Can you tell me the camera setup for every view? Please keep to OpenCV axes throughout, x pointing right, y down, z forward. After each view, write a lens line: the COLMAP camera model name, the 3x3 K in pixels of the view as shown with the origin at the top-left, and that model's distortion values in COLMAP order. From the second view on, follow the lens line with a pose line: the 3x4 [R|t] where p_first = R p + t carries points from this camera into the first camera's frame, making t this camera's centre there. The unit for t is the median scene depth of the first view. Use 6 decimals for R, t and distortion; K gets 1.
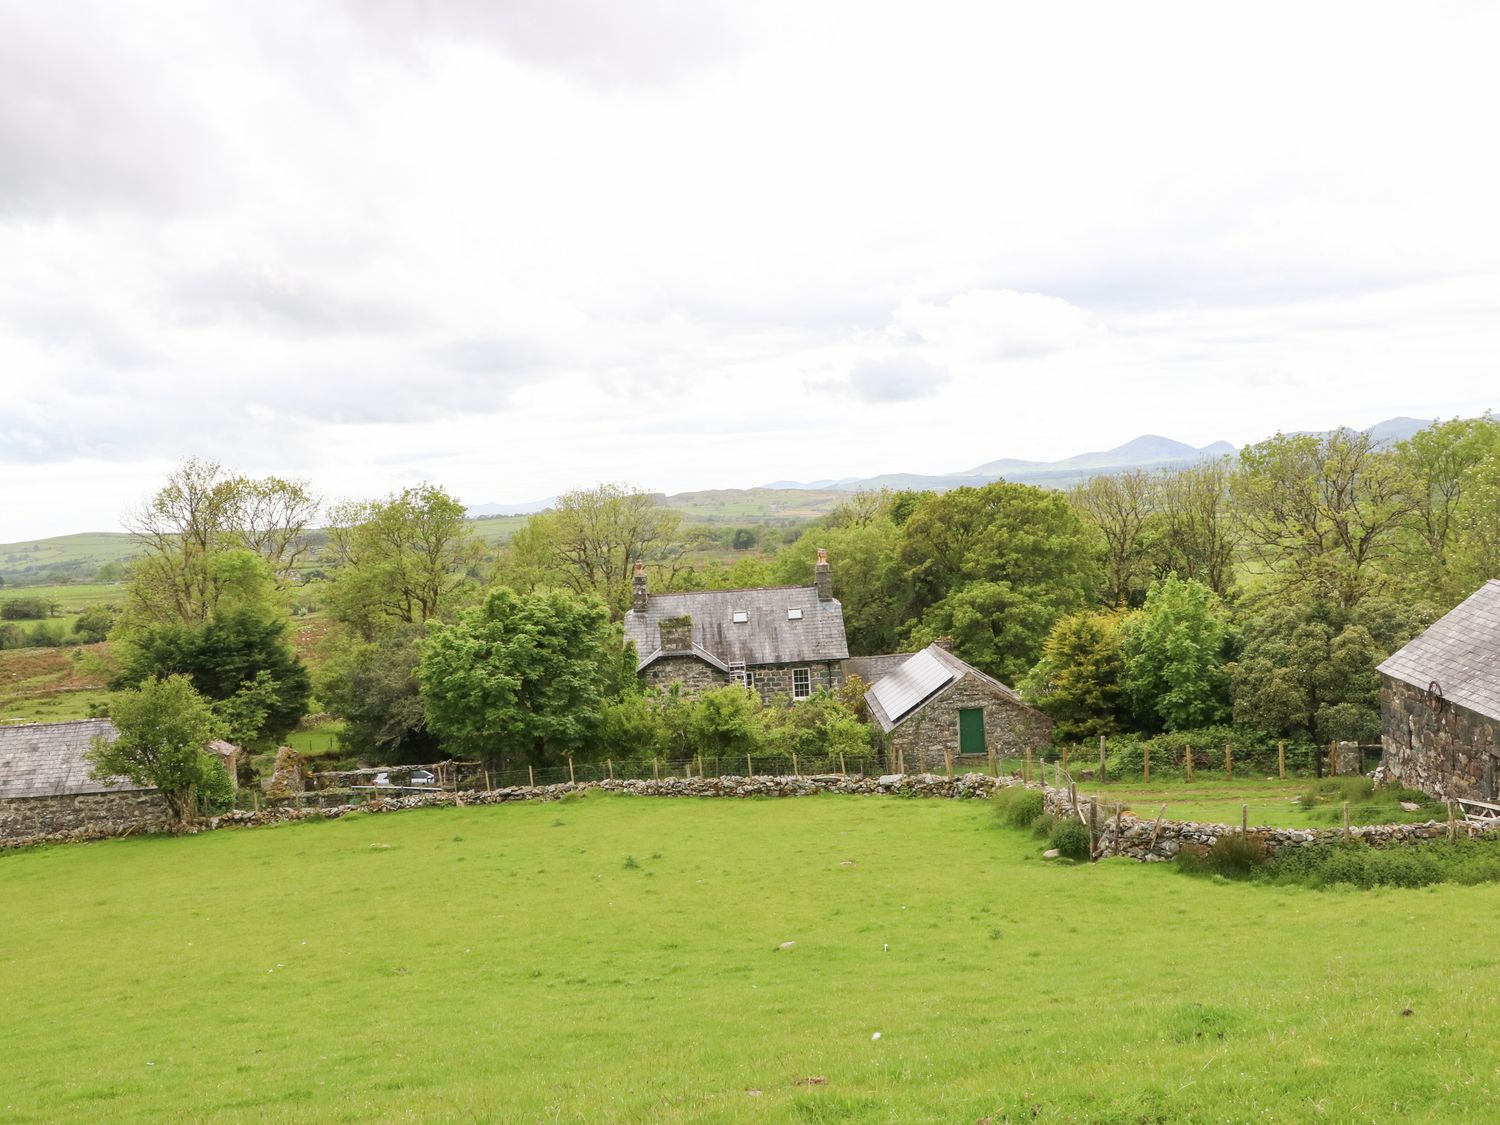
lens RADIAL K [[1350.9, 0, 747.0], [0, 1350.9, 576.7], [0, 0, 1]] dist [-0.170436, -0.002757]
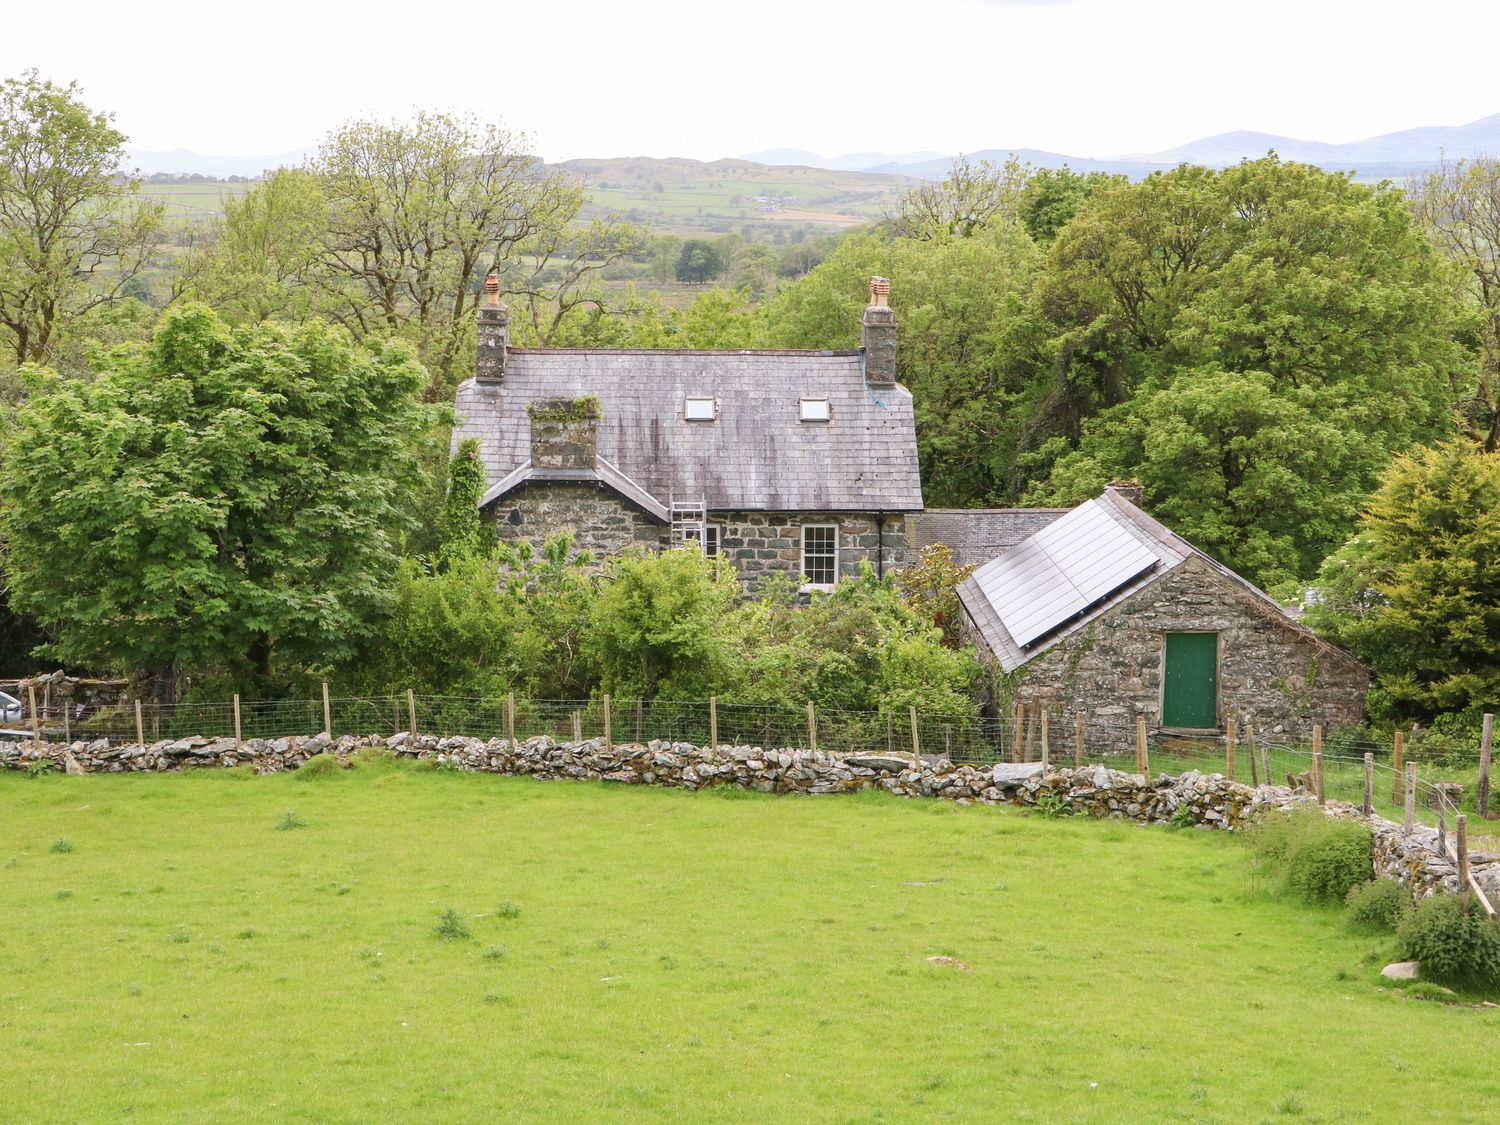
lens RADIAL K [[2709.5, 0, 752.4], [0, 2709.5, 572.5], [0, 0, 1]] dist [0.113722, 0.000000]
pose [[0.997536, 0.065444, 0.025273, -0.010216], [-0.067356, 0.994172, 0.084168, 0.008130], [-0.019617, -0.085663, 0.996131, 0.062321]]
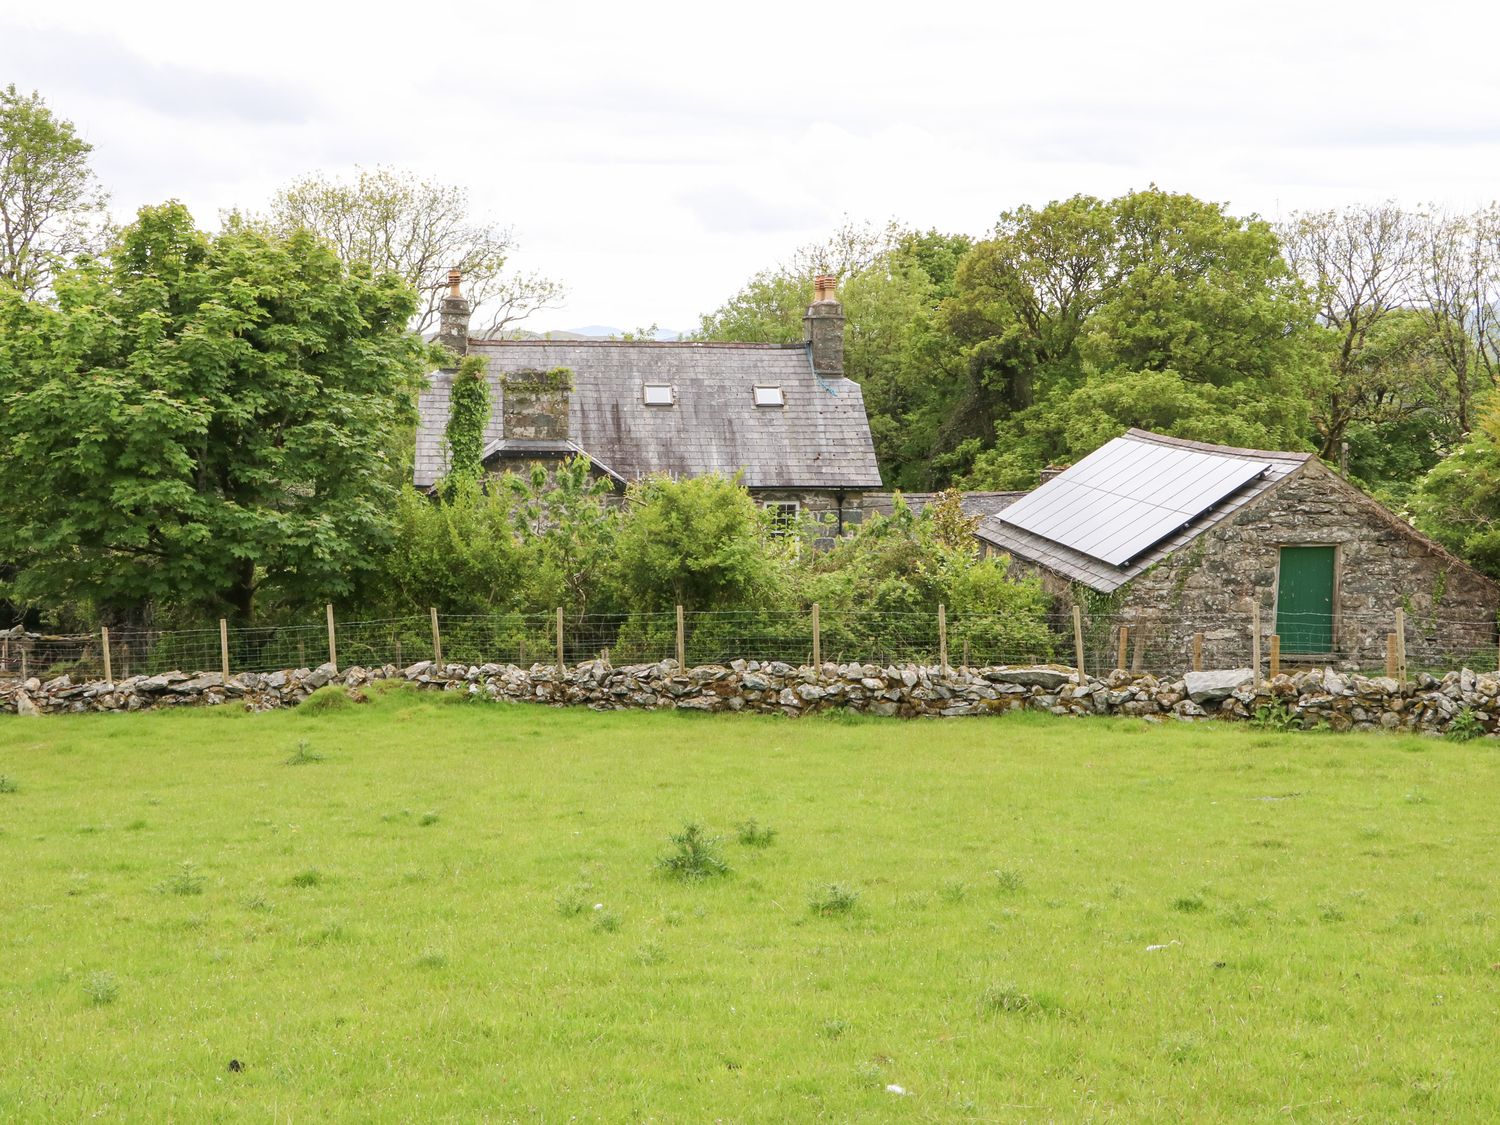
lens RADIAL K [[2025.9, 0, 751.9], [0, 2025.9, 590.0], [0, 0, 1]] dist [0.006660, 0.000000]
pose [[0.992092, 0.059864, 0.110315, -0.070644], [-0.066052, 0.996391, 0.053314, 0.086199], [-0.106725, -0.060179, 0.992466, 0.377203]]
